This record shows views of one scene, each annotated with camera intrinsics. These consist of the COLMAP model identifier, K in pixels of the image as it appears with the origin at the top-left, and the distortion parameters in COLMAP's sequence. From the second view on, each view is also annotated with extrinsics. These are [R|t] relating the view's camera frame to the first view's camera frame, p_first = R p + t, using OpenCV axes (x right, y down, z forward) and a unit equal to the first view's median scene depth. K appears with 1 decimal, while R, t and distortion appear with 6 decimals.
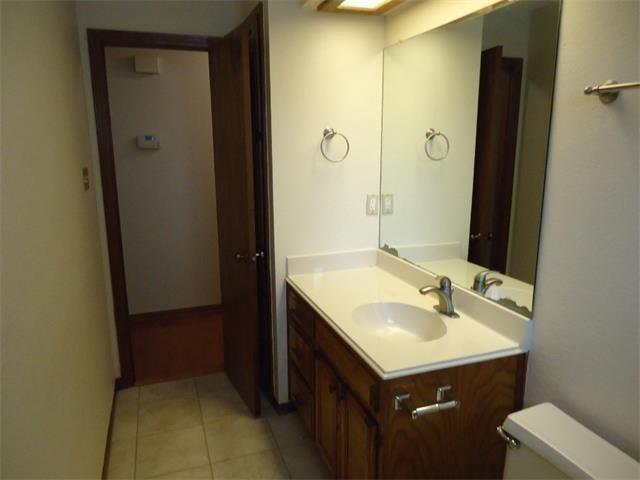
lens RADIAL K [[463.2, 0, 320.2], [0, 463.2, 236.6], [0, 0, 1]] dist [-0.011880, 0.004025]
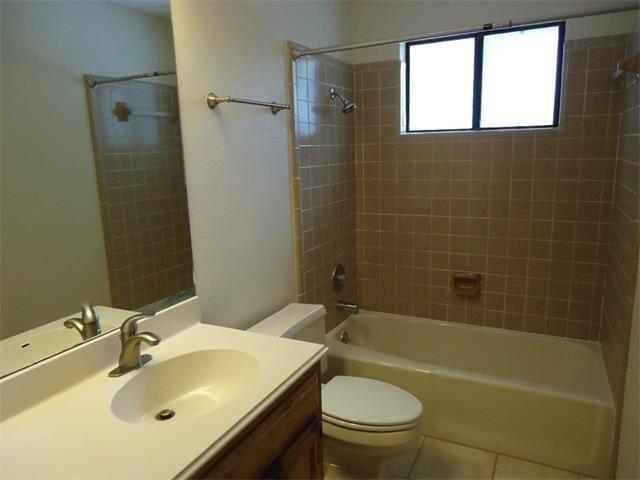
lens RADIAL K [[463.2, 0, 320.2], [0, 463.2, 236.6], [0, 0, 1]] dist [-0.011880, 0.004025]
pose [[-0.692974, -0.113732, 0.711936, -0.521657], [0.180355, 0.928735, 0.323918, -0.255463], [-0.698040, 0.352868, -0.623077, 1.408721]]
